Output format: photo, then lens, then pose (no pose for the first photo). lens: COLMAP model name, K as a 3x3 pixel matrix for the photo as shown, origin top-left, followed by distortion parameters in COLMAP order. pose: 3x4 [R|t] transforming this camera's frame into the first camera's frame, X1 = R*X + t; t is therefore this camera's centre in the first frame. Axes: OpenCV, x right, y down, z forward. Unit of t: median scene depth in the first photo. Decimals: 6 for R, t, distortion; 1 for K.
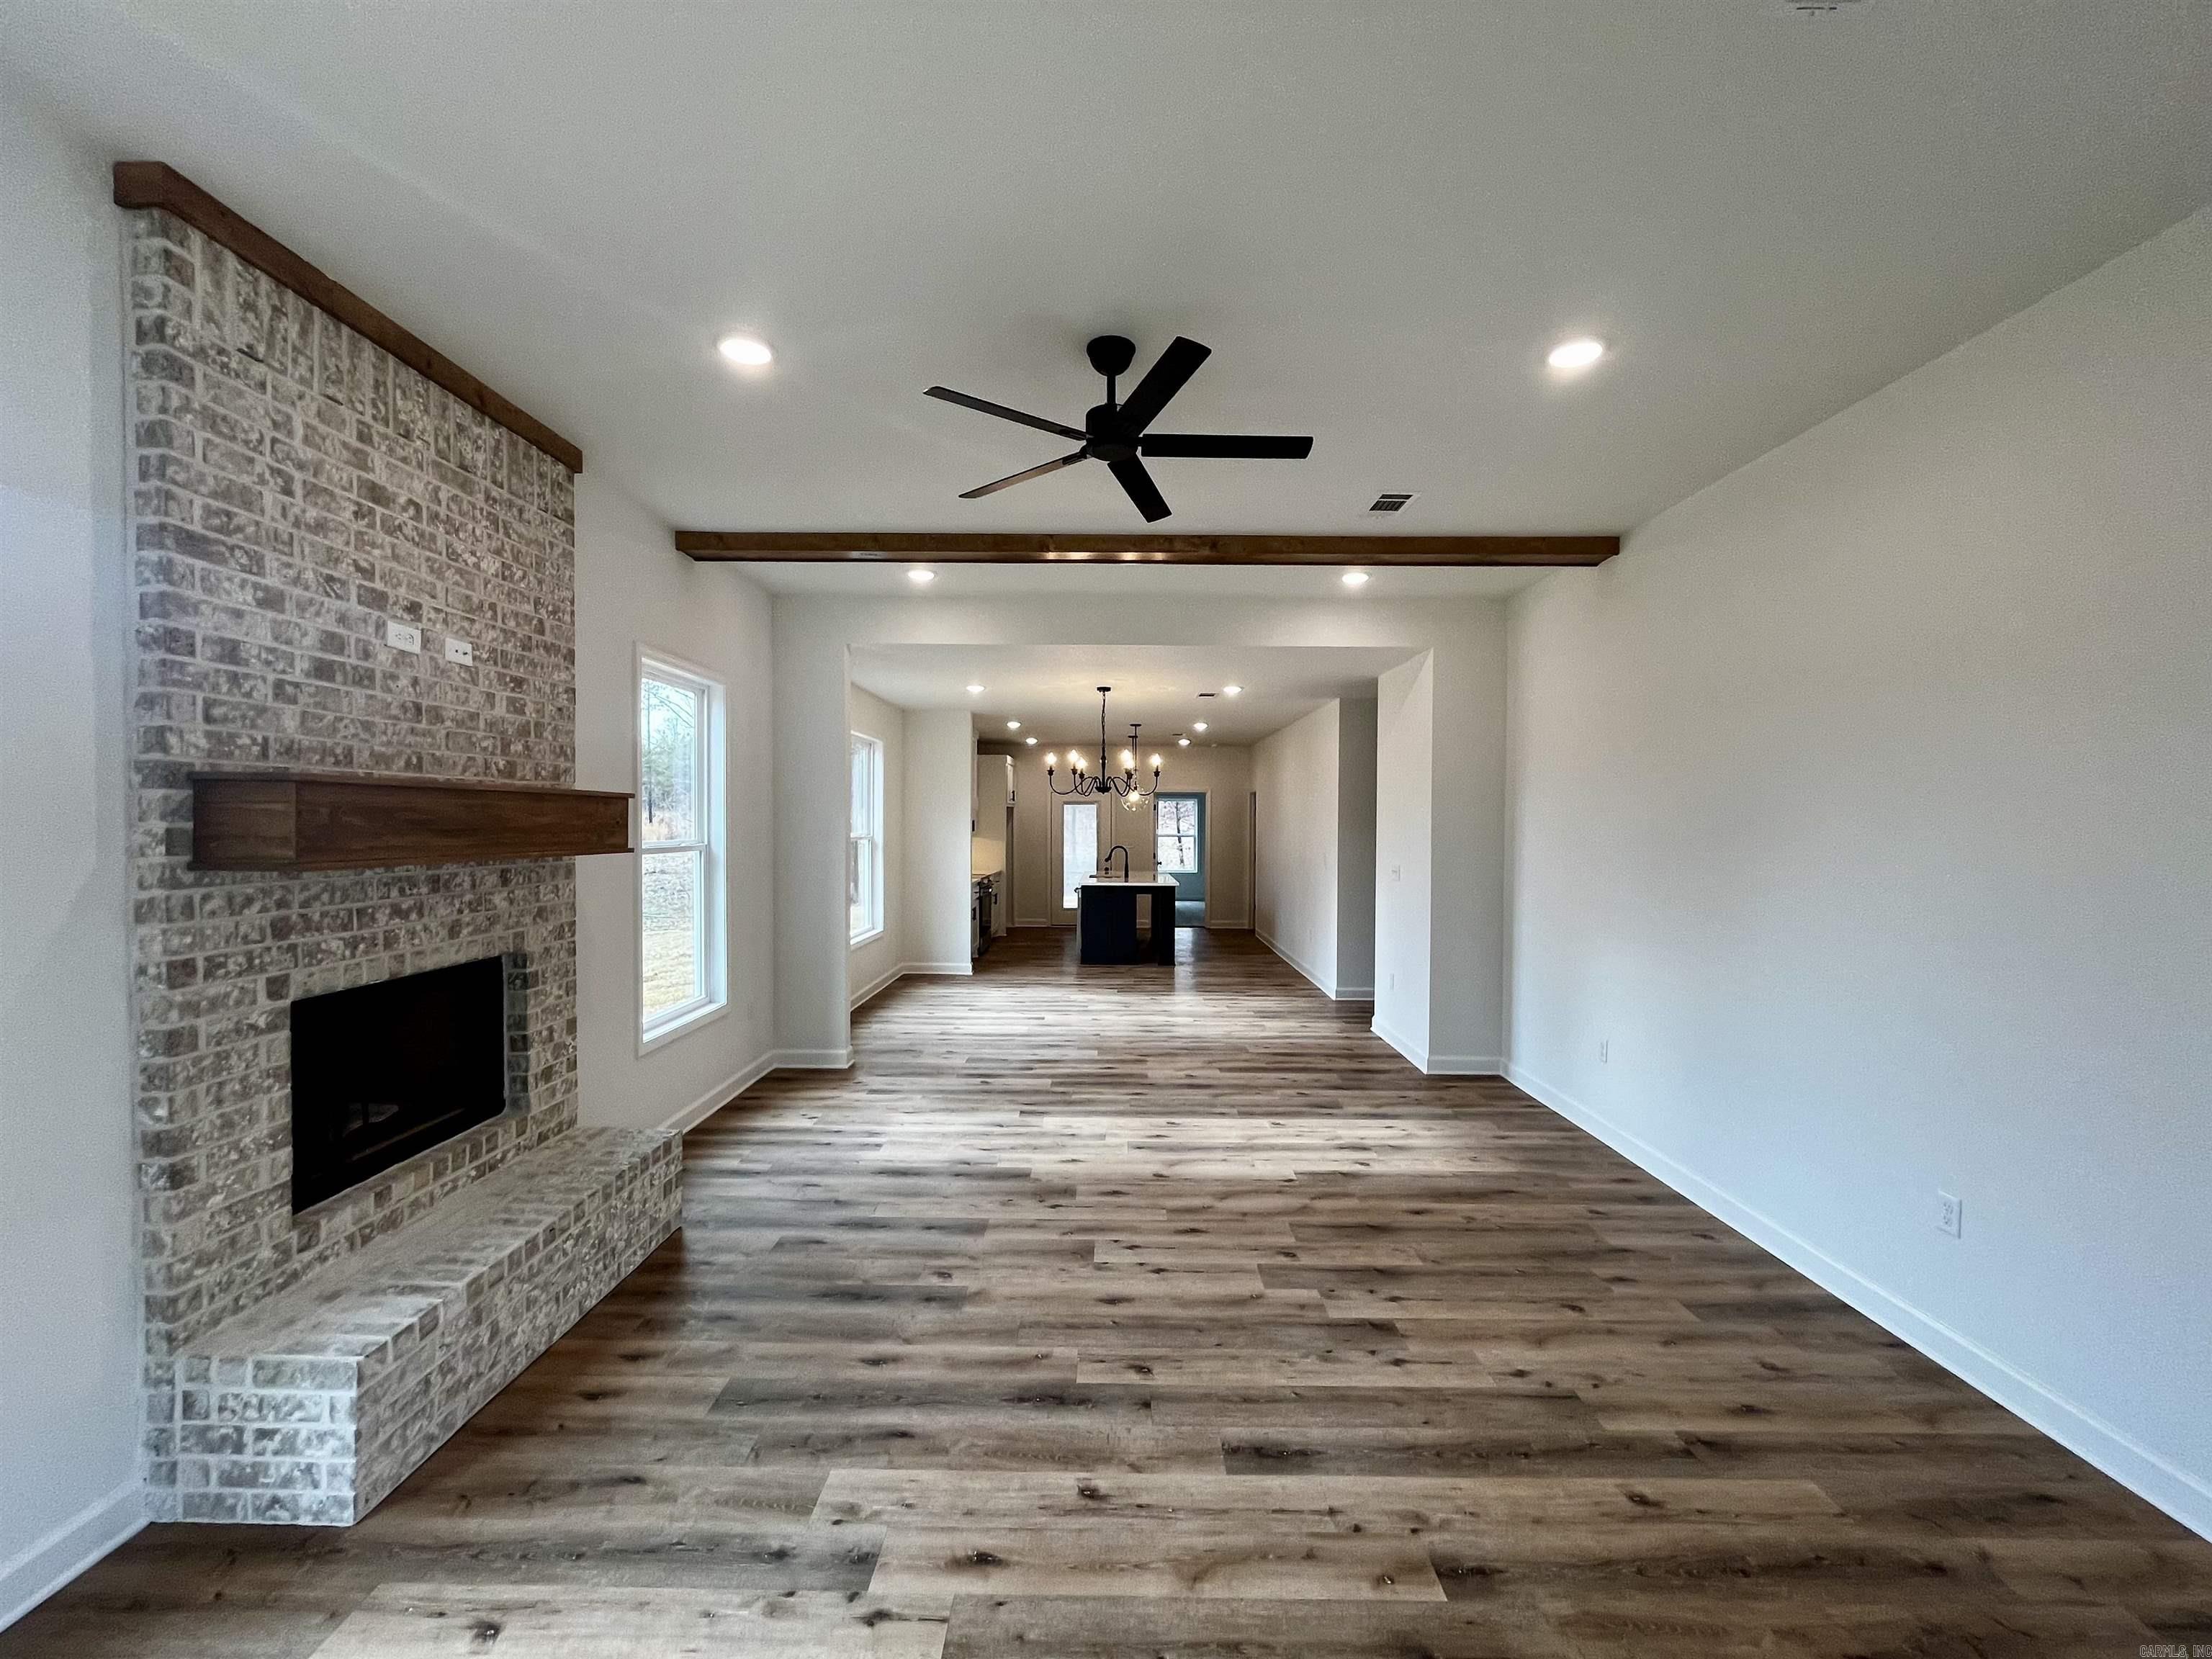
lens RADIAL K [[893.2, 0, 1104.7], [0, 893.2, 835.2], [0, 0, 1]] dist [-0.004651, 0.000574]
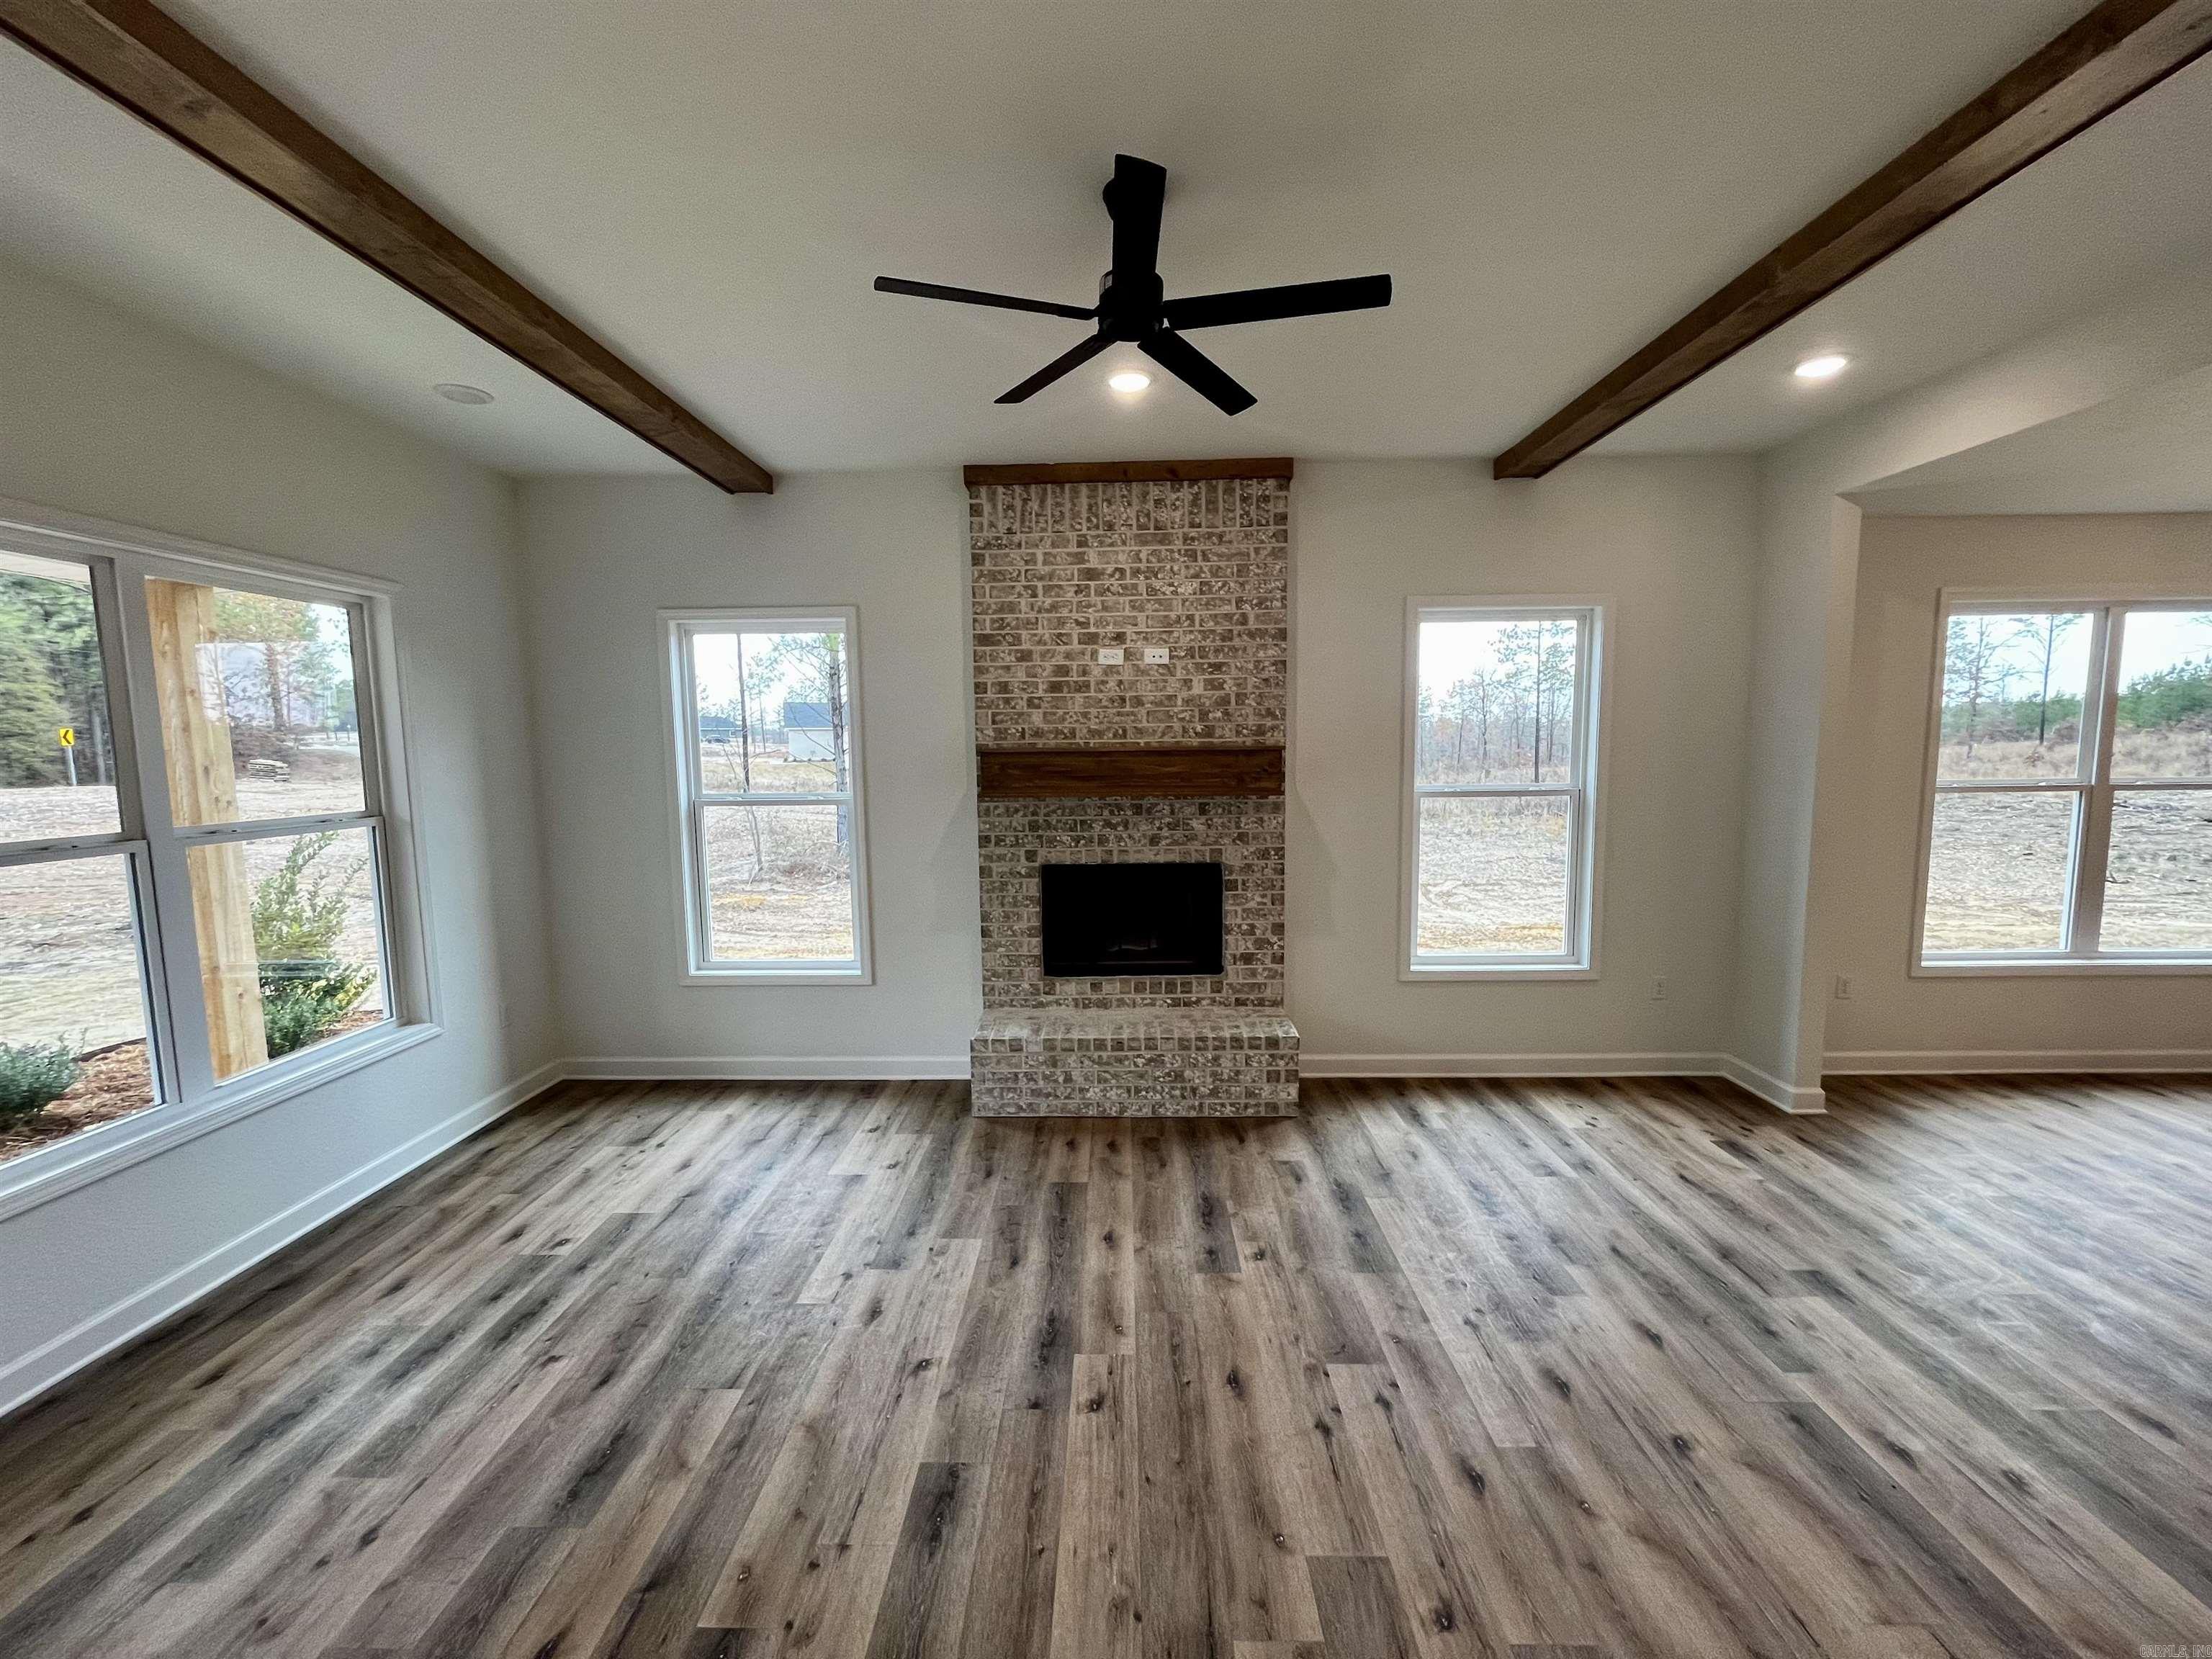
lens RADIAL K [[893.2, 0, 1104.0], [0, 893.2, 838.0], [0, 0, 1]] dist [-0.004651, 0.000574]
pose [[-0.014402, 0.100190, -0.994864, 0.822717], [-0.002986, 0.994959, 0.100242, -0.052888], [0.999892, 0.004414, -0.014031, 0.957067]]
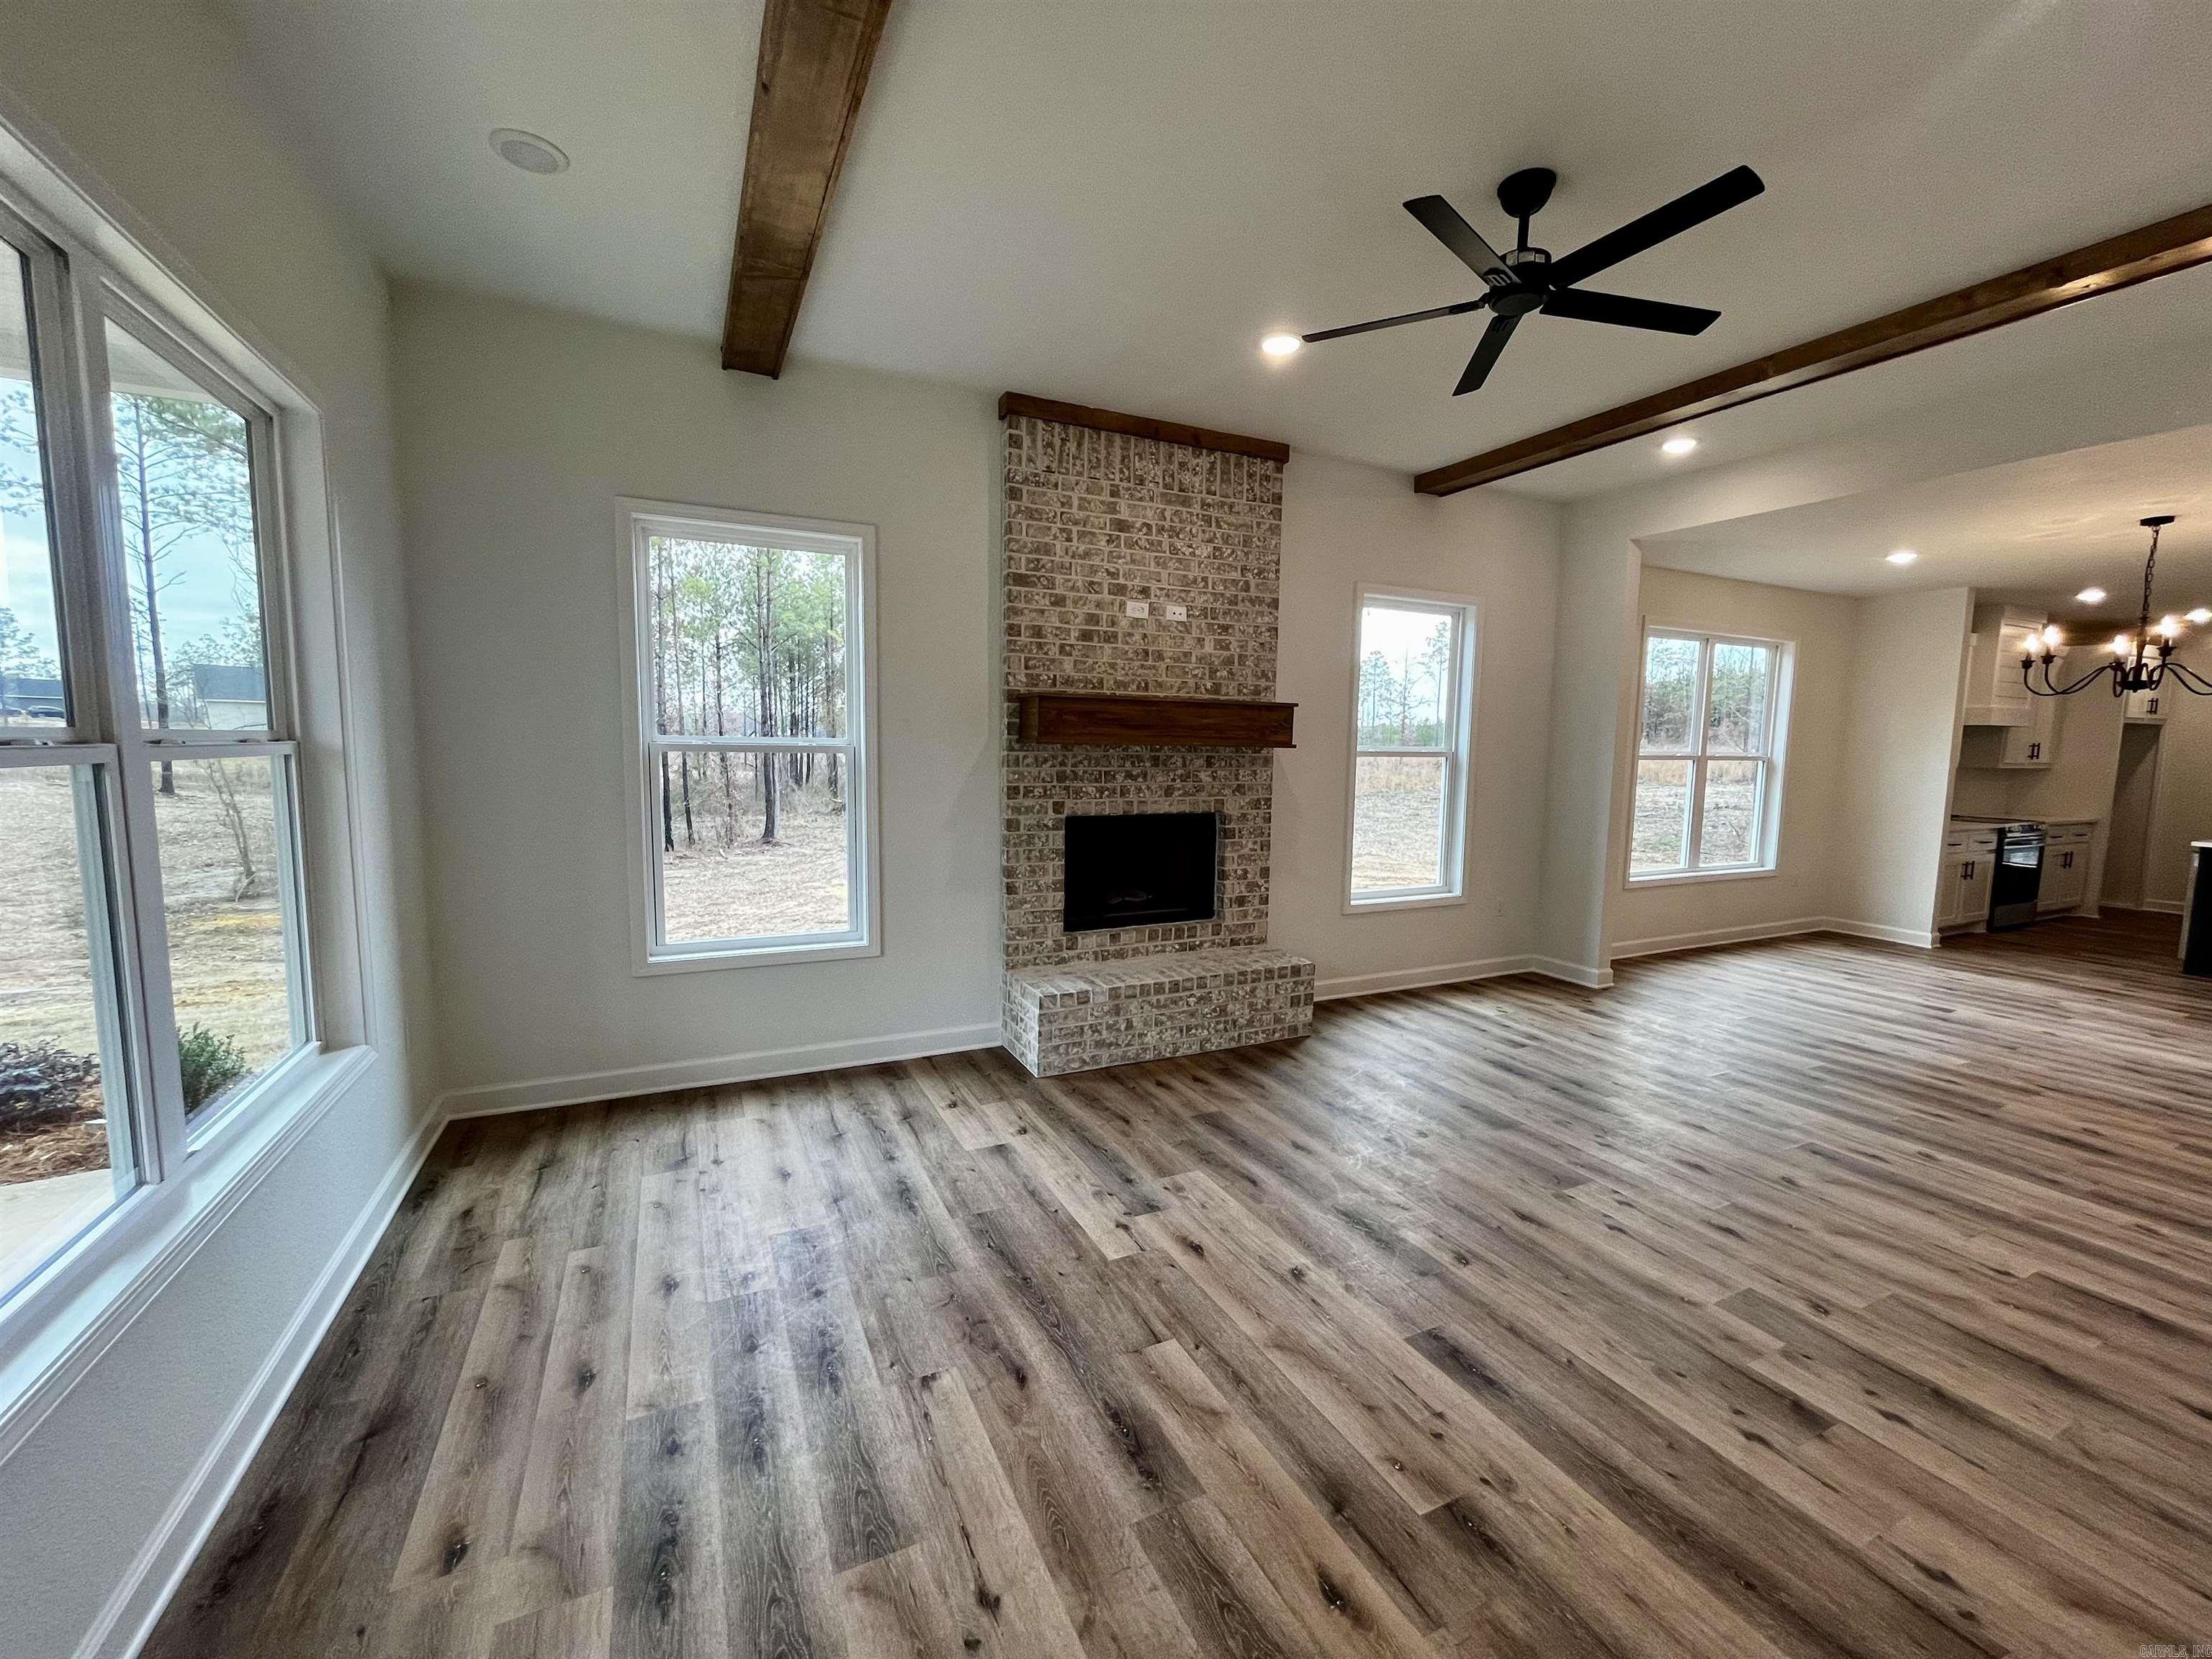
lens RADIAL K [[893.2, 0, 1103.5], [0, 893.2, 838.5], [0, 0, 1]] dist [-0.004651, 0.000574]
pose [[0.439755, 0.096895, -0.892876, 0.668908], [-0.026479, 0.995130, 0.094951, 0.042469], [0.897727, -0.018113, 0.440179, 0.195094]]
